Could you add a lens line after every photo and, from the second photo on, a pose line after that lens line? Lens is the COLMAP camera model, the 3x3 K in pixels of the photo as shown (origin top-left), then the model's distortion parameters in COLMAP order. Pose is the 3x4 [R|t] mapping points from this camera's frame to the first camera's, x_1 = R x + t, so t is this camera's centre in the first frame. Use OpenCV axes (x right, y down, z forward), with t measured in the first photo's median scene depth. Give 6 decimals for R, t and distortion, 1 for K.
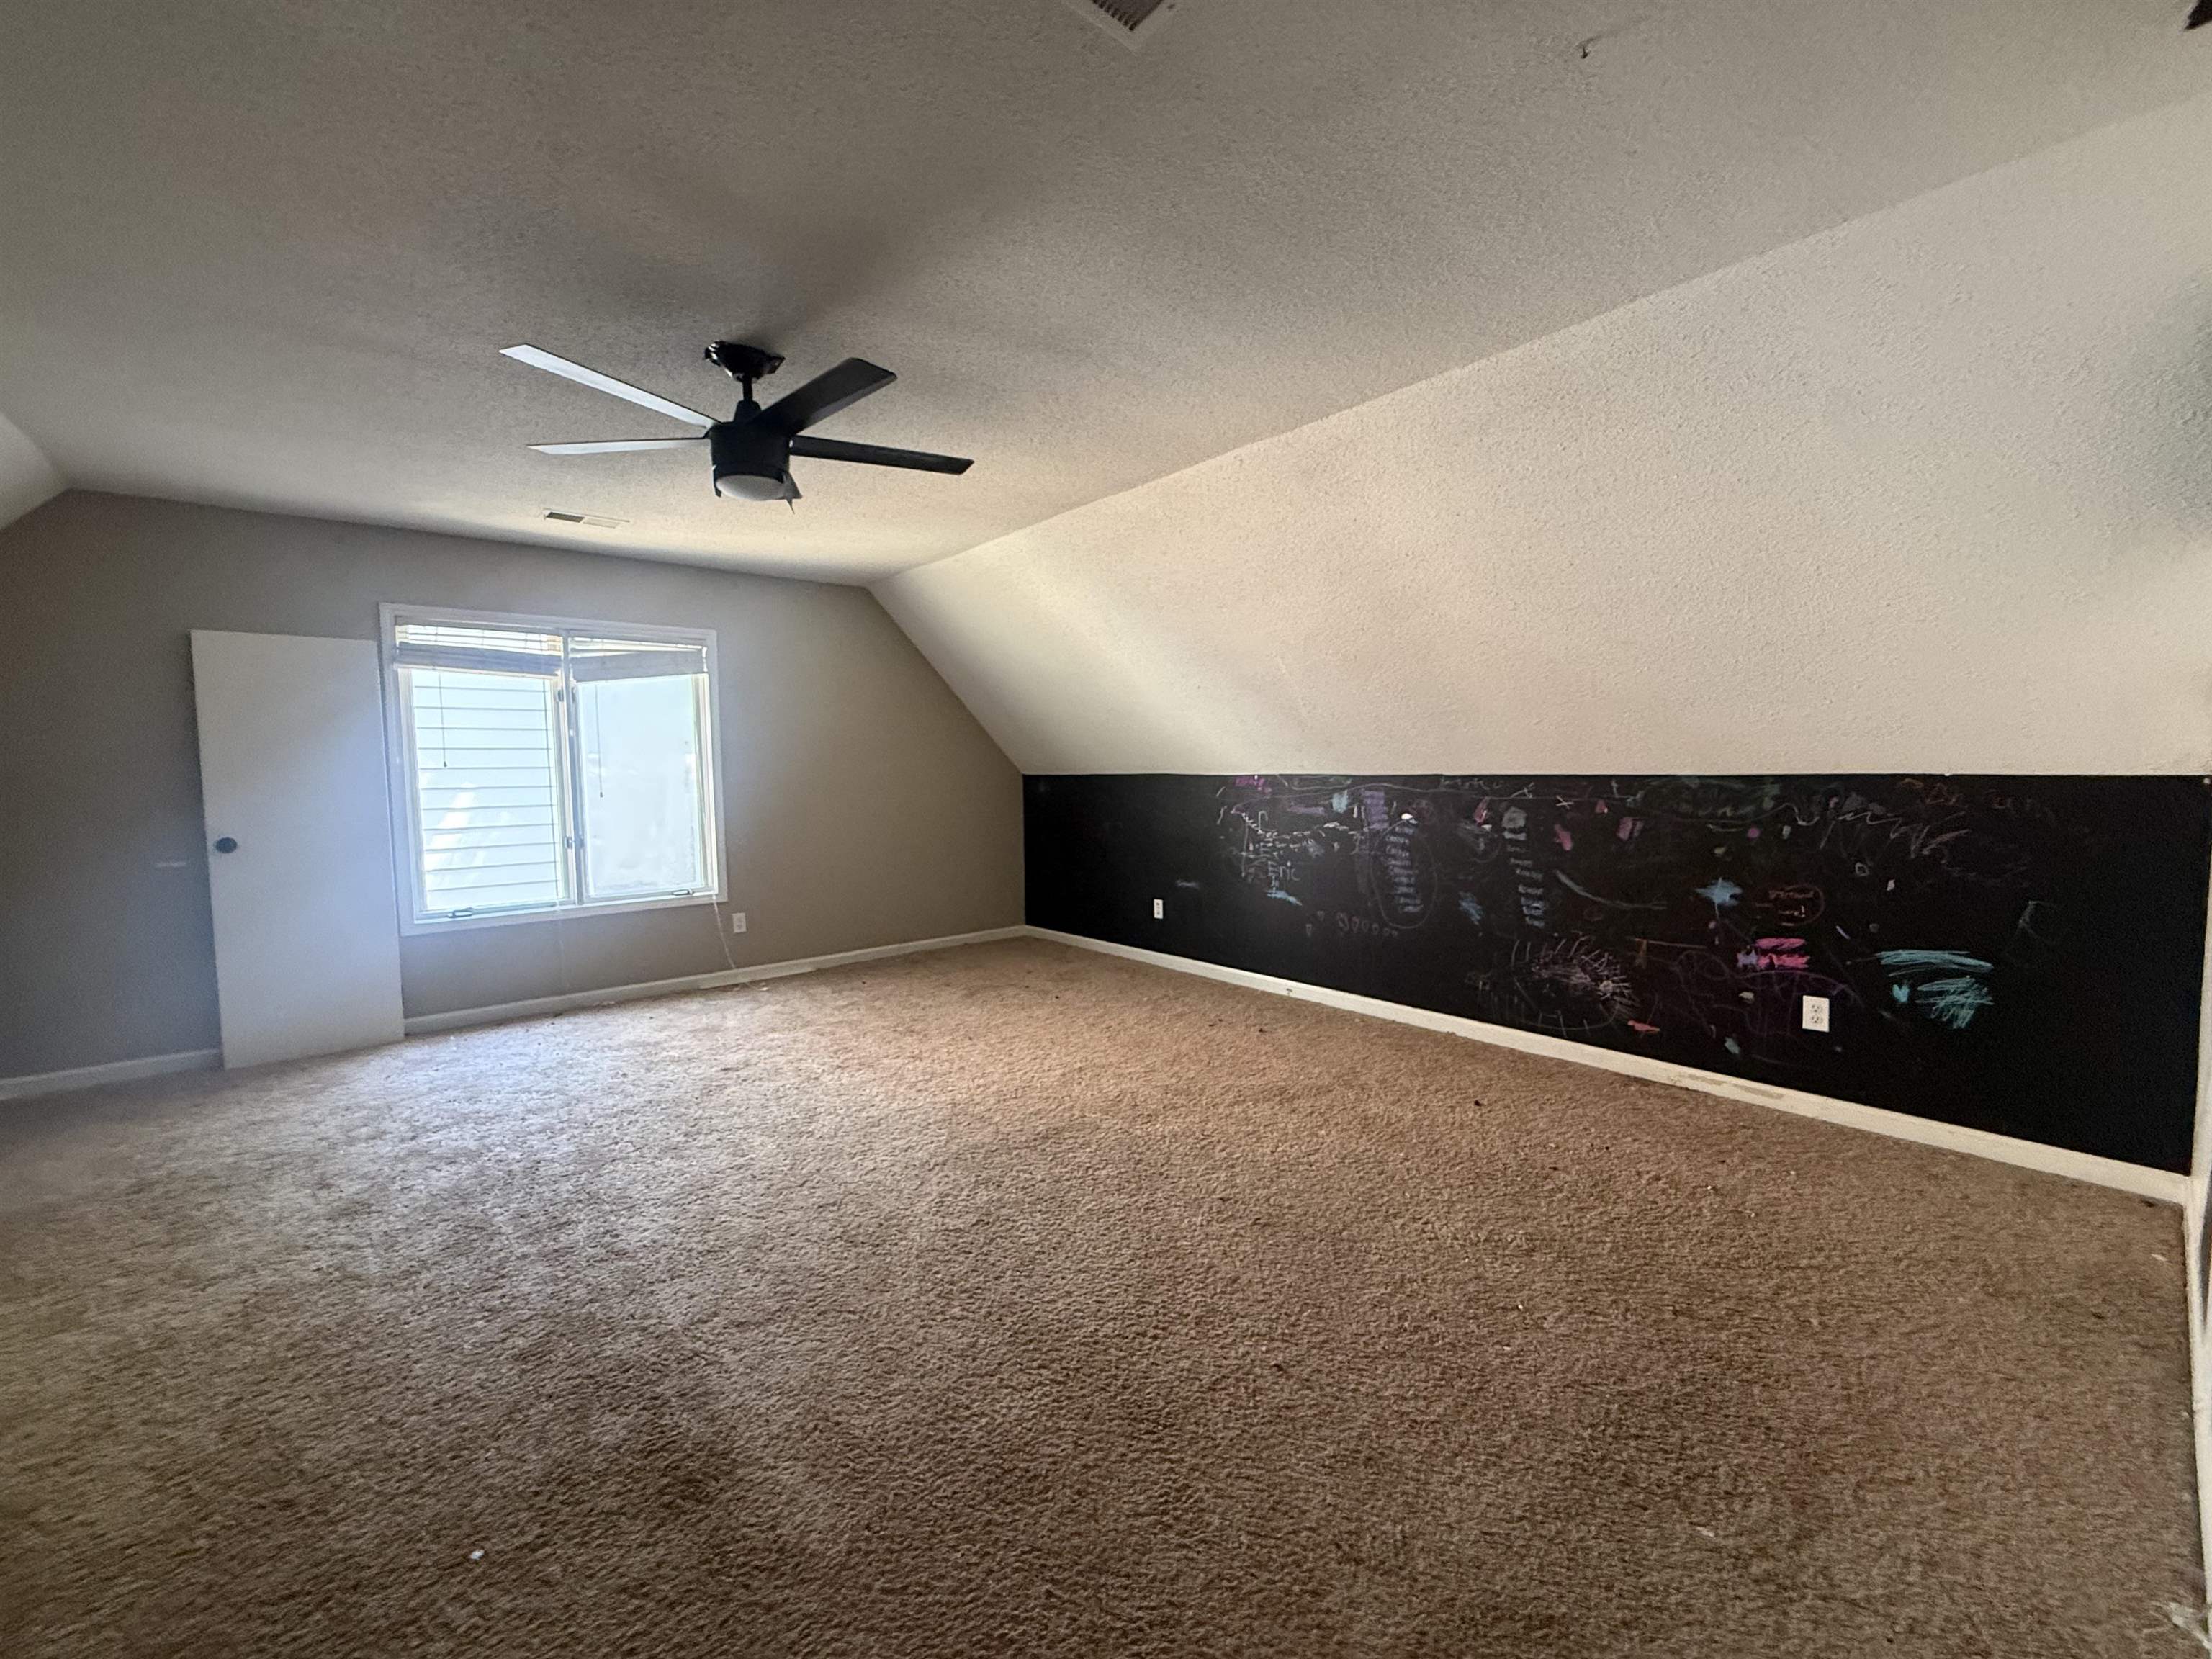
lens RADIAL K [[894.1, 0, 1104.8], [0, 894.1, 845.3], [0, 0, 1]] dist [-0.000098, -0.000142]
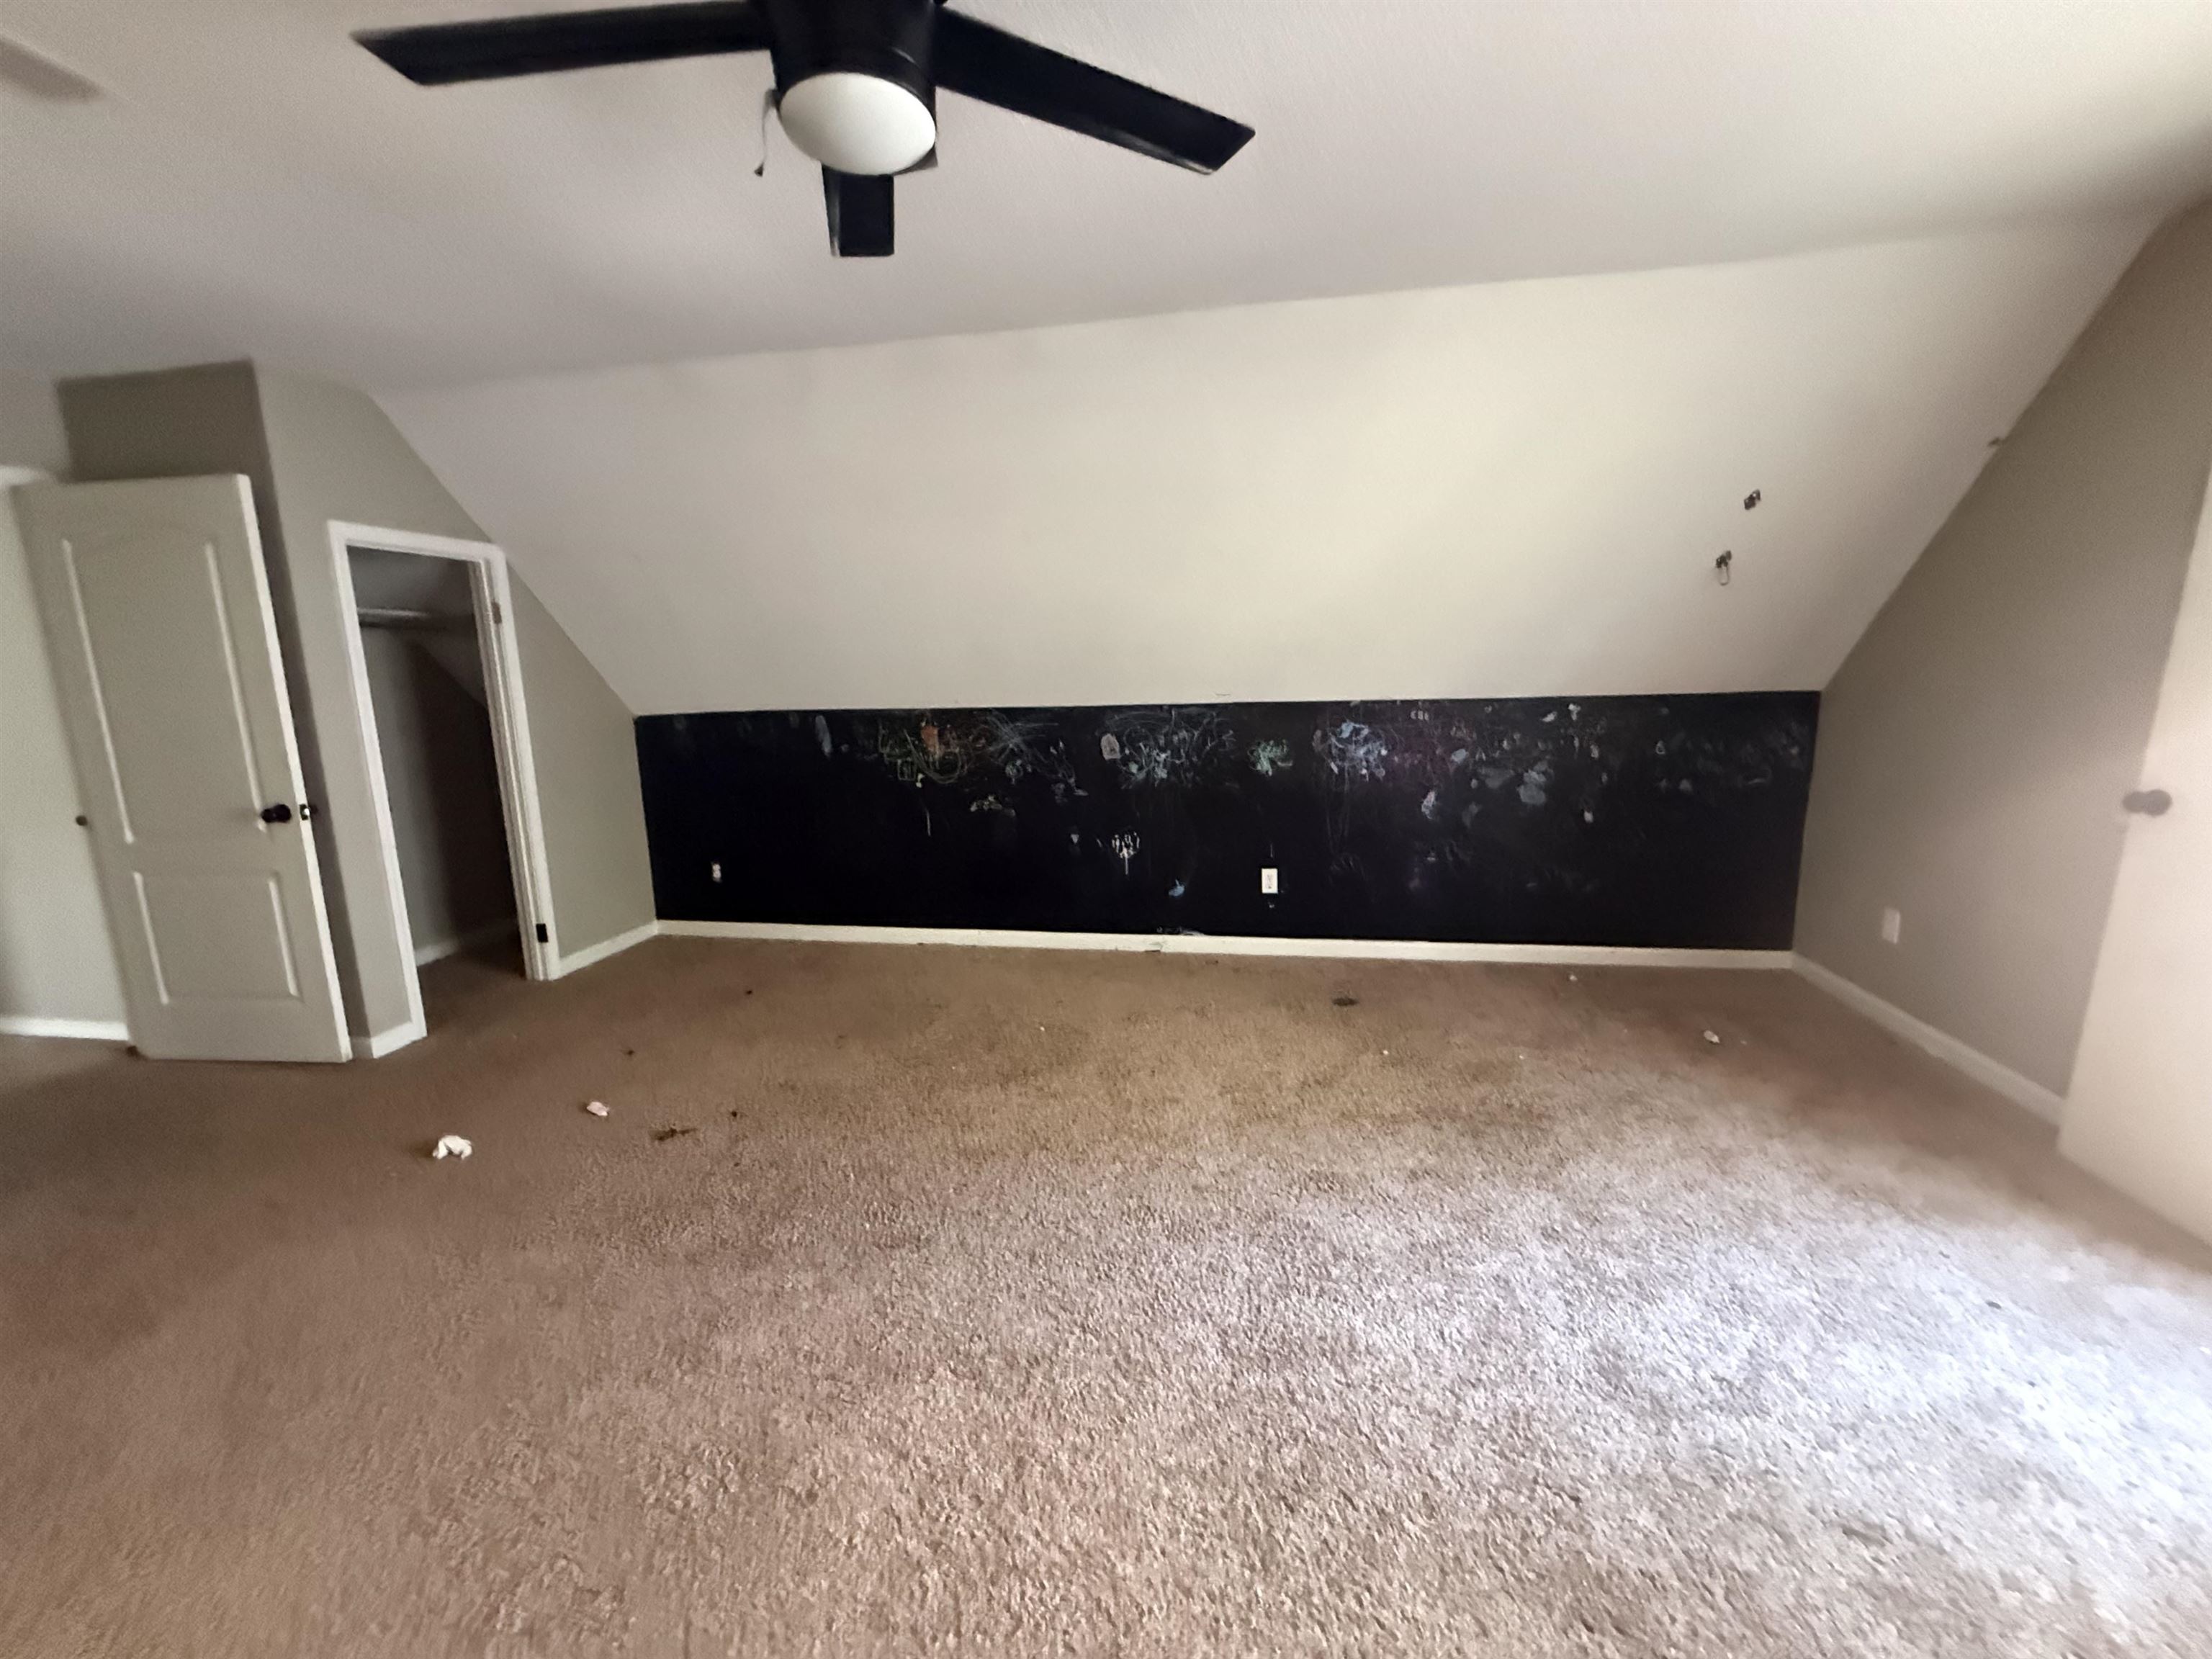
lens RADIAL K [[894.1, 0, 1104.2], [0, 894.1, 828.6], [0, 0, 1]] dist [-0.000098, -0.000142]
pose [[-0.770331, 0.144380, -0.621083, -0.110174], [-0.023964, 0.966785, 0.254466, -0.117747], [0.637193, 0.210907, -0.741285, 1.029661]]
